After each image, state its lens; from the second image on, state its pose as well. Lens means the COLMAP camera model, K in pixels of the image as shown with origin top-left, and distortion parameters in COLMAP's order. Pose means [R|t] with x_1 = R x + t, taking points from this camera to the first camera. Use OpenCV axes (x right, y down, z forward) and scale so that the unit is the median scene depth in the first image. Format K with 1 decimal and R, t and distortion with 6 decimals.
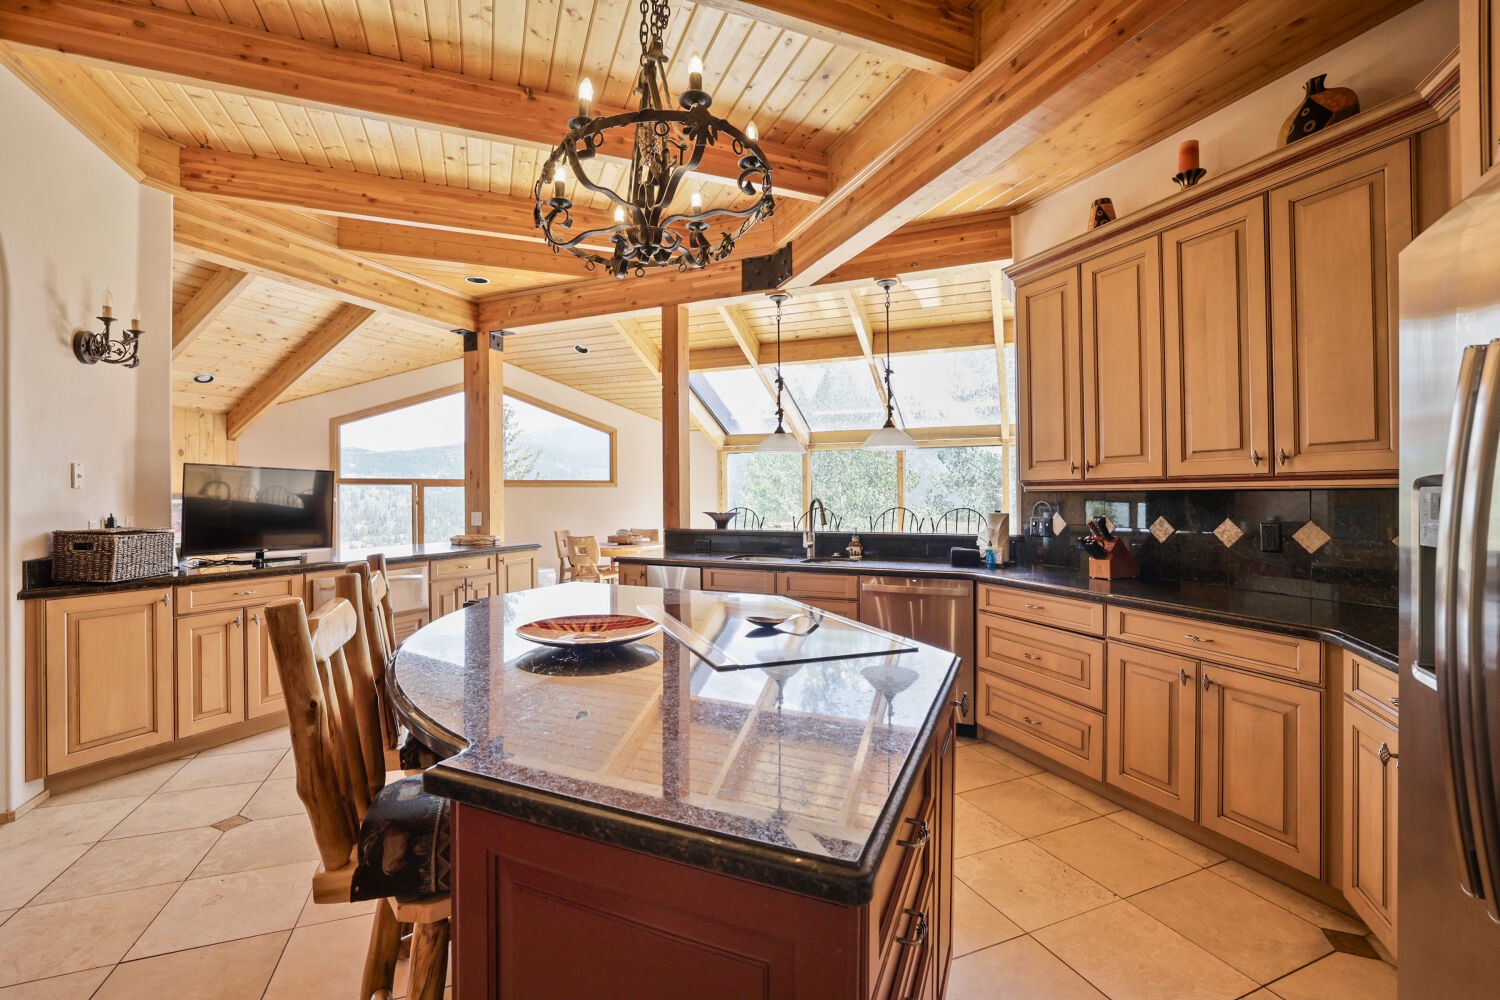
lens RADIAL K [[644.1, 0, 750.4], [0, 644.1, 491.1], [0, 0, 1]] dist [-0.033754, 0.000046]
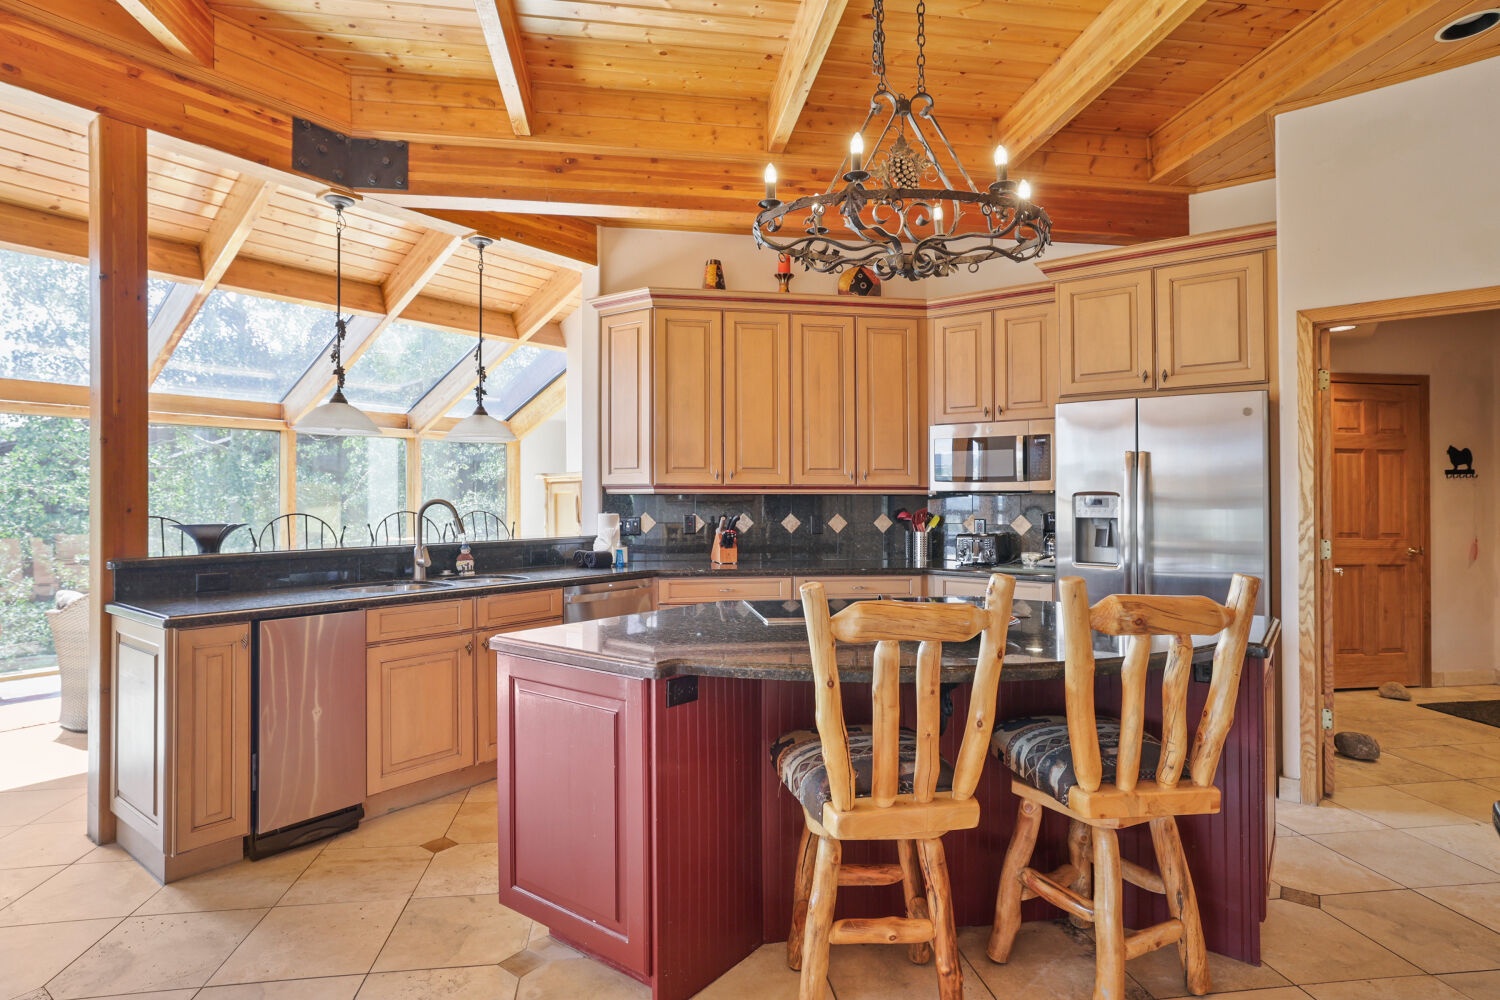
lens RADIAL K [[794.7, 0, 750.0], [0, 794.7, 500.0], [0, 0, 1]] dist [-0.049501, 0.000005]
pose [[0.219934, 0.002349, 0.975512, -0.770828], [-0.008954, 0.999960, -0.000389, 0.009031], [-0.975474, -0.008649, 0.219946, 0.475311]]
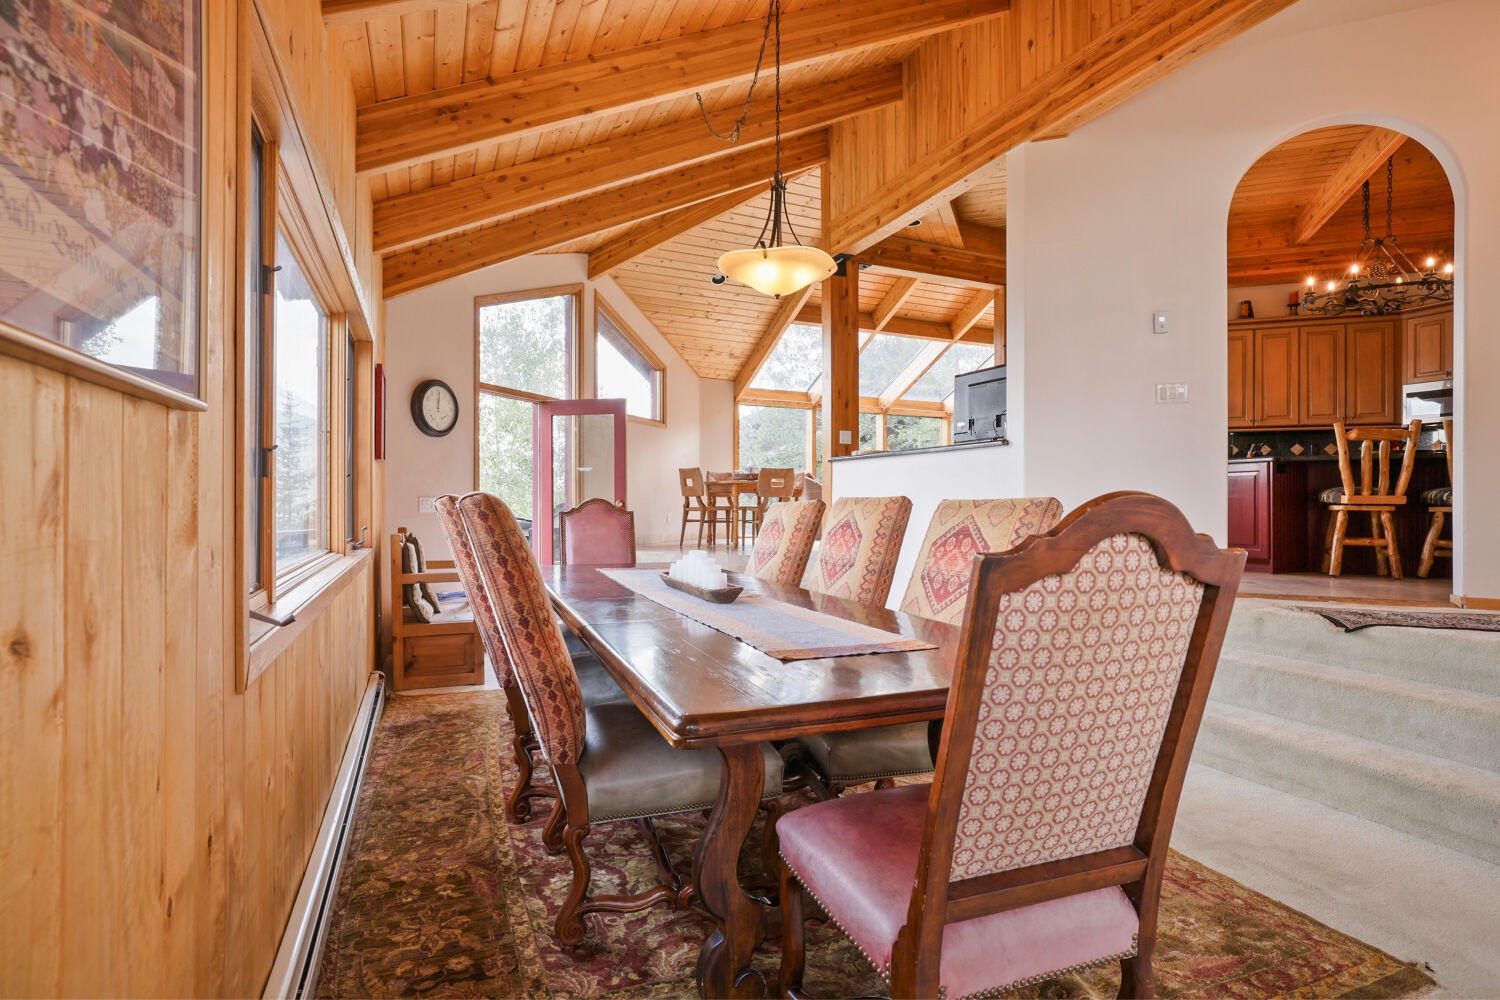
lens RADIAL K [[753.1, 0, 750.0], [0, 753.1, 500.0], [0, 0, 1]] dist [-0.001319, 0.000490]
pose [[0.674744, 0.007826, 0.738010, -2.089069], [-0.016600, 0.999852, 0.004575, 0.207175], [-0.737865, -0.015338, 0.674774, 0.400153]]
